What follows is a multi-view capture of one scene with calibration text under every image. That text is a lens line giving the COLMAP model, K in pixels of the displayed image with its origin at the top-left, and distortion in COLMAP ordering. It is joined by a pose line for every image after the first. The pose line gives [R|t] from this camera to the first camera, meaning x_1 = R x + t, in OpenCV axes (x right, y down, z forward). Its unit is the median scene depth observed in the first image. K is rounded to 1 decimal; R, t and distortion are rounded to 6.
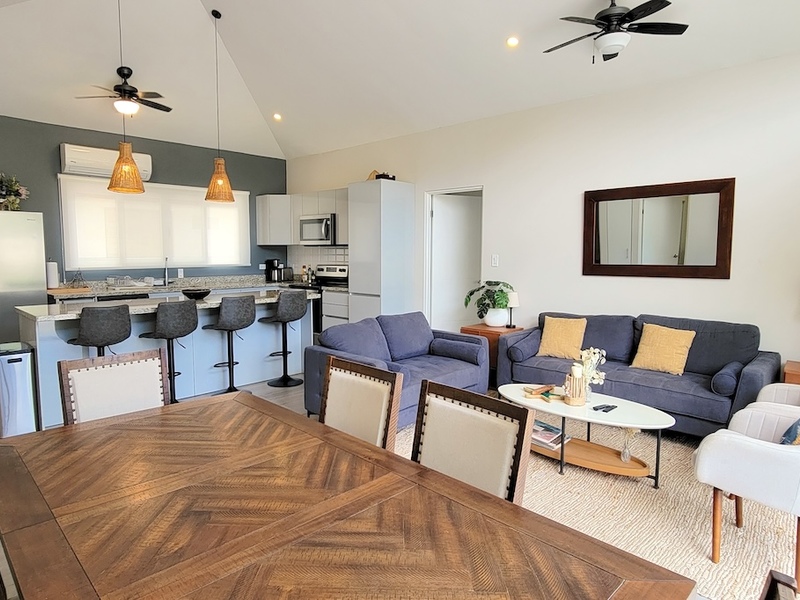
lens RADIAL K [[524.9, 0, 401.6], [0, 524.9, 293.1], [0, 0, 1]] dist [-0.011186, 0.006956]
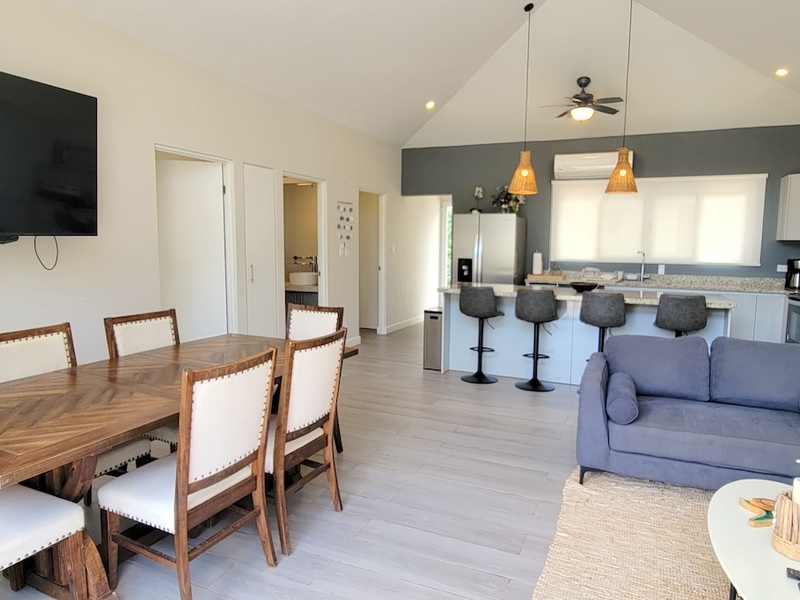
lens RADIAL K [[524.9, 0, 398.5], [0, 524.9, 297.0], [0, 0, 1]] dist [-0.011186, 0.006956]
pose [[0.310422, 0.102446, -0.945062, 0.382062], [-0.092032, 0.992744, 0.077386, -0.020256], [0.946133, 0.062953, 0.317598, 0.275508]]
